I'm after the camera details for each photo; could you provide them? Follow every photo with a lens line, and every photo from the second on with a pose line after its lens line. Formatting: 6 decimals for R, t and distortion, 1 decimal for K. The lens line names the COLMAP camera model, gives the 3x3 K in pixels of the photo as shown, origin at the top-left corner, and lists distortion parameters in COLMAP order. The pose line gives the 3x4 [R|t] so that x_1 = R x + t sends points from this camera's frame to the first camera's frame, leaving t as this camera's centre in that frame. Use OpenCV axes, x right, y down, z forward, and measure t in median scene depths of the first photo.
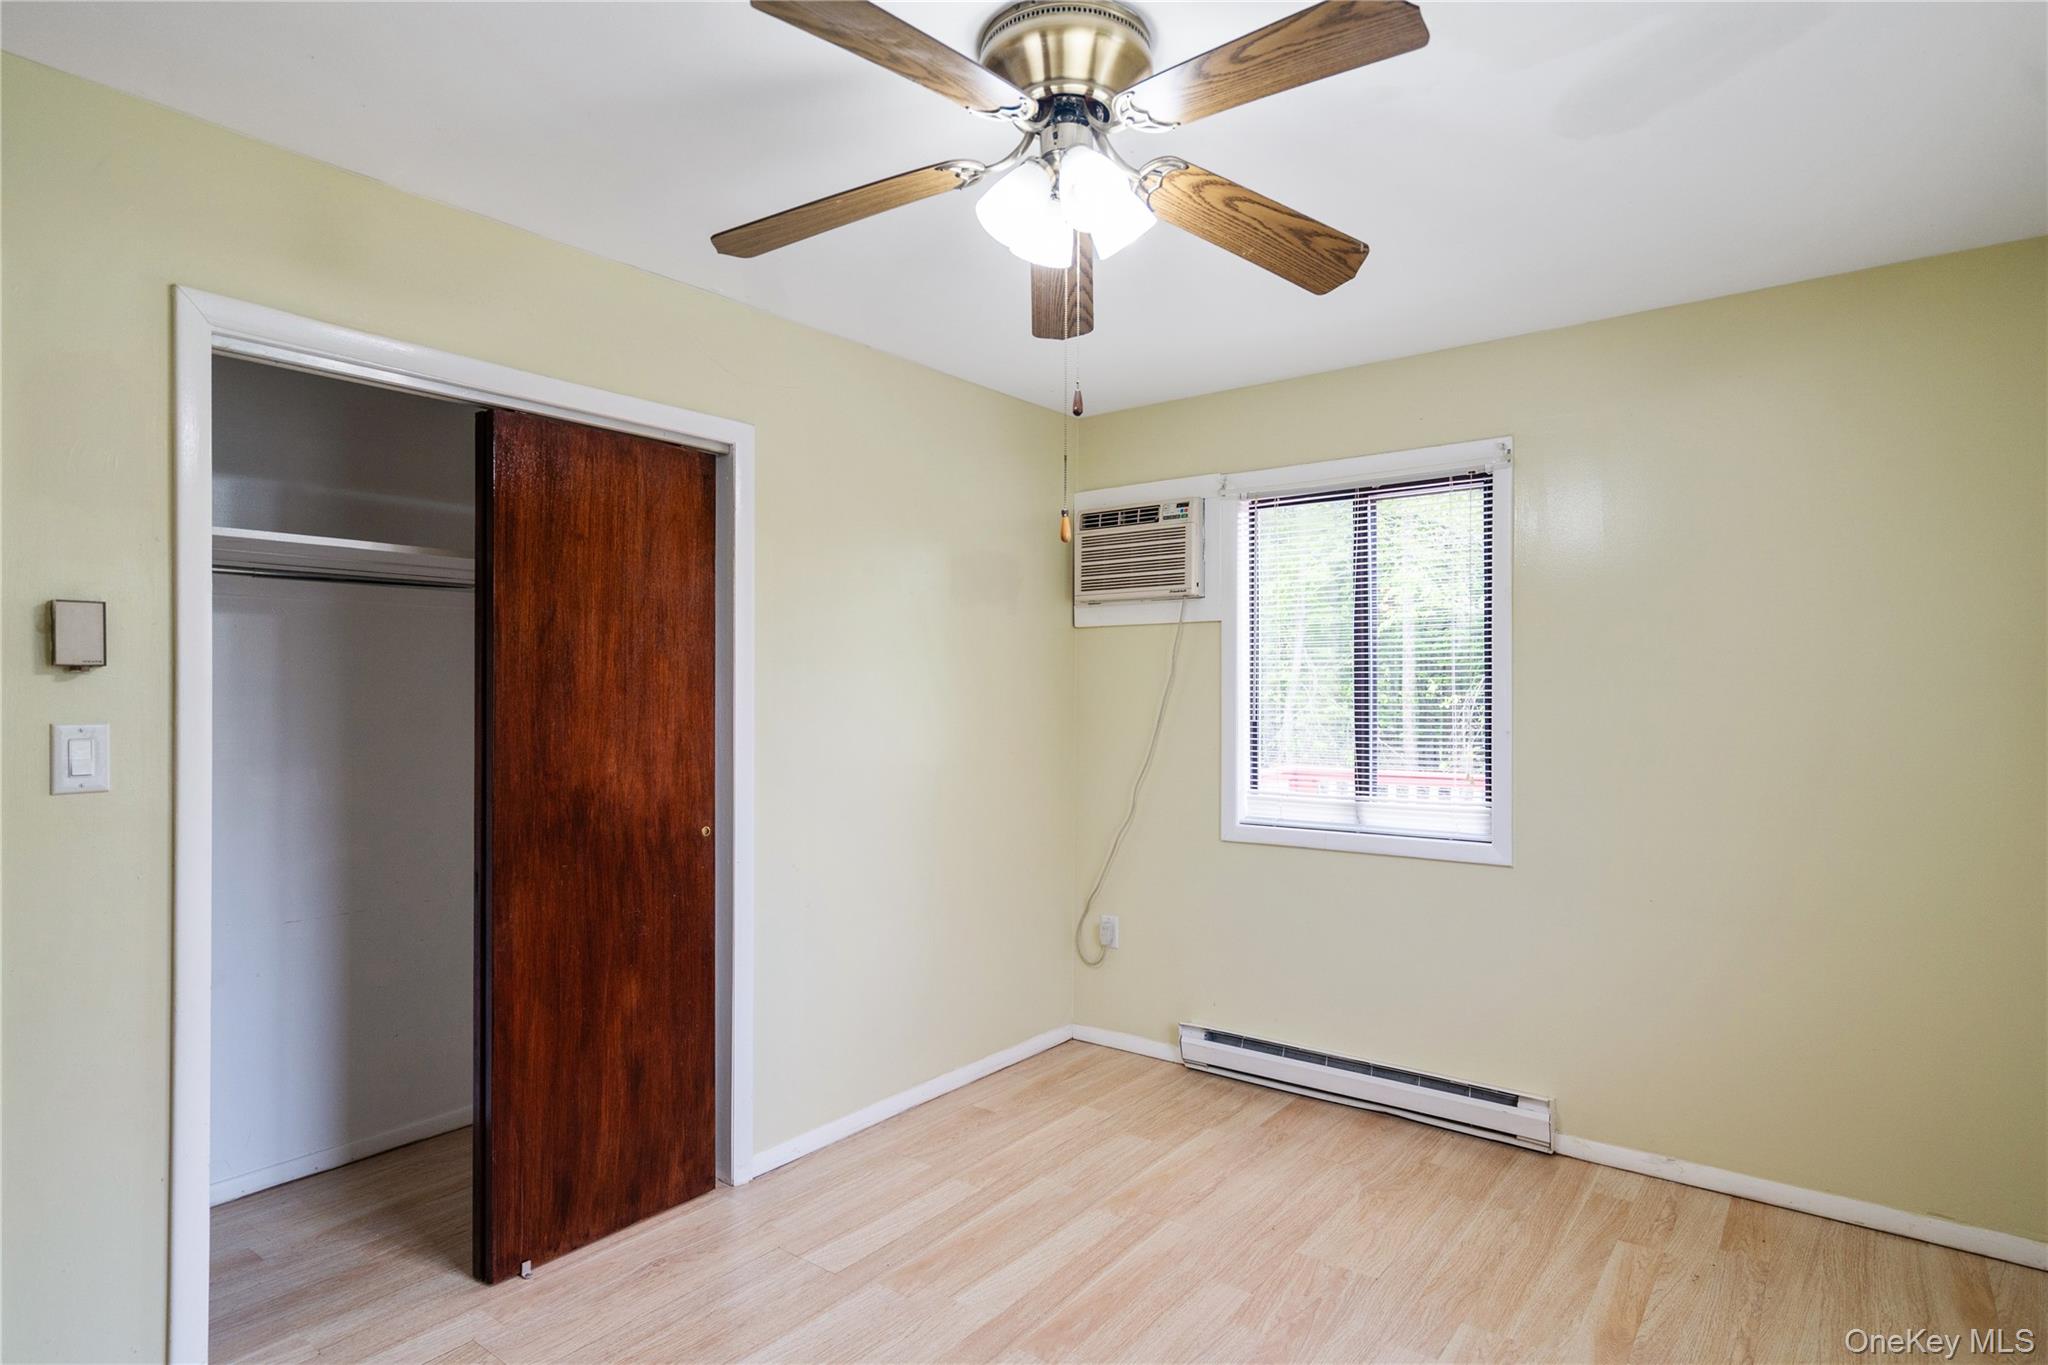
lens RADIAL K [[1107.7, 0, 1020.0], [0, 1107.7, 684.9], [0, 0, 1]] dist [0.041886, 0.000052]
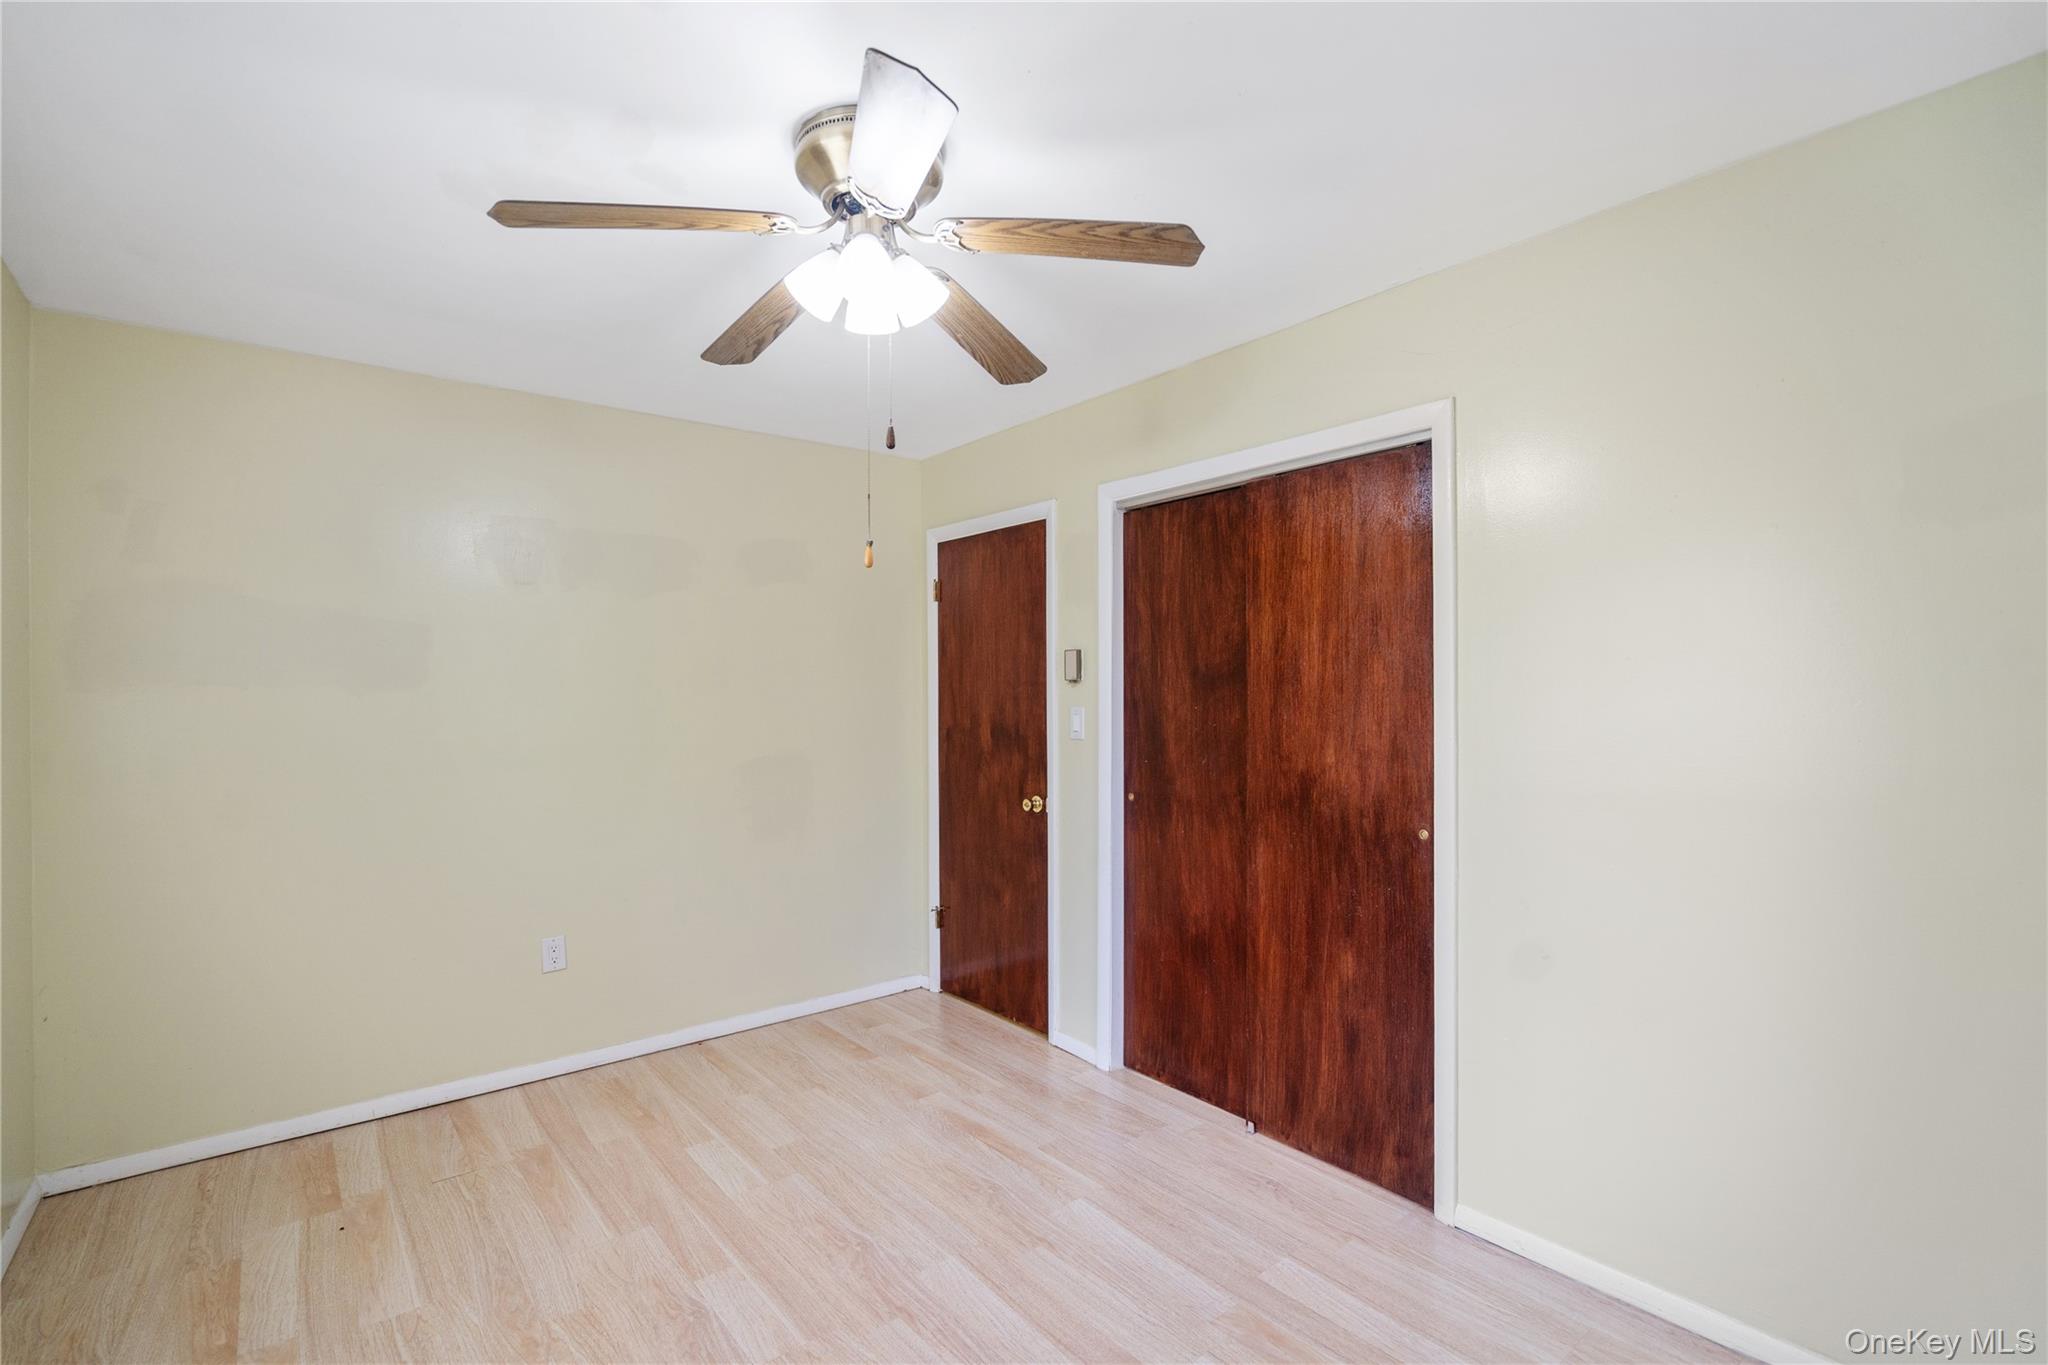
lens RADIAL K [[931.0, 0, 1025.6], [0, 931.0, 683.7], [0, 0, 1]] dist [-0.002418, 0.000564]
pose [[-0.231313, -0.010557, -0.972822, 0.631693], [0.006721, 0.999900, -0.012449, 0.008247], [0.972856, -0.009418, -0.231219, 0.914277]]
